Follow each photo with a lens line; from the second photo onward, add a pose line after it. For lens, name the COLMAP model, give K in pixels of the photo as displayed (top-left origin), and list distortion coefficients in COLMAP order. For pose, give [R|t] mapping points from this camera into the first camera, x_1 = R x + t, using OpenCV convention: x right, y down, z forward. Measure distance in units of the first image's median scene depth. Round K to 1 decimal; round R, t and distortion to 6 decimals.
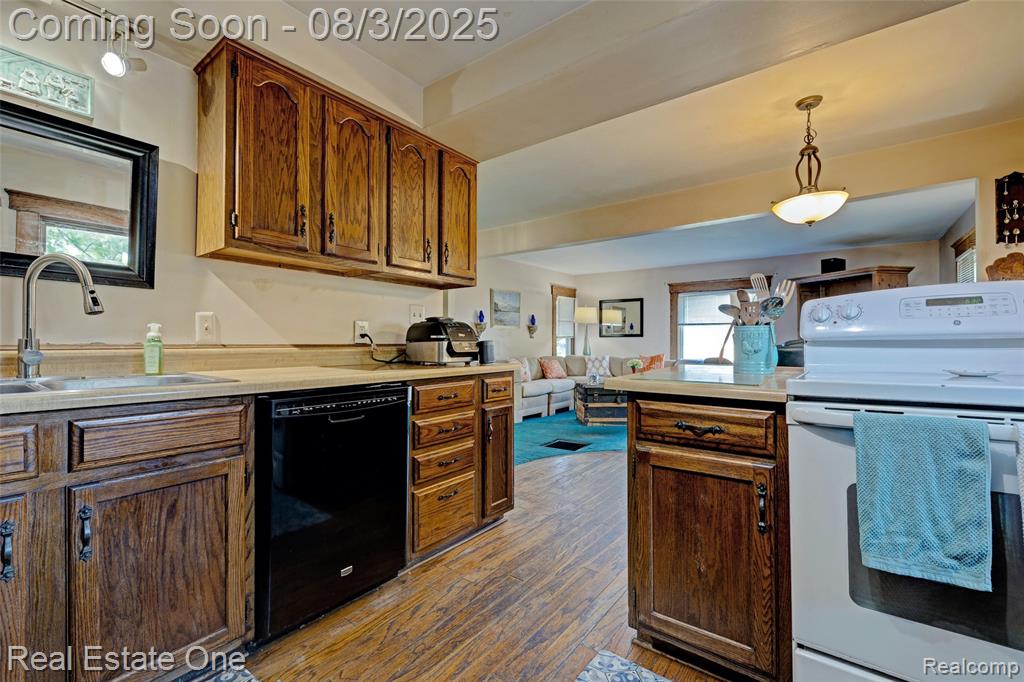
lens RADIAL K [[437.1, 0, 512.7], [0, 437.1, 339.0], [0, 0, 1]] dist [0.000387, -0.000011]
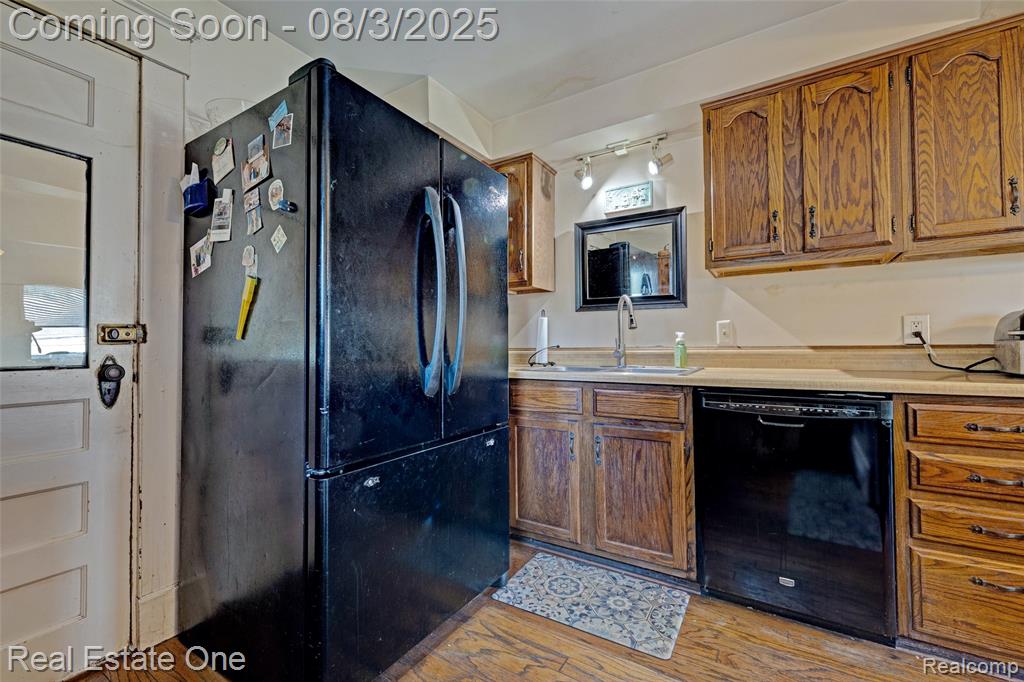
lens RADIAL K [[437.1, 0, 512.7], [0, 437.1, 339.0], [0, 0, 1]] dist [0.000387, -0.000011]
pose [[0.082230, -0.018282, -0.996446, 0.481563], [0.018023, 0.999696, -0.016854, 0.001302], [0.996450, -0.016573, 0.082534, 0.292011]]
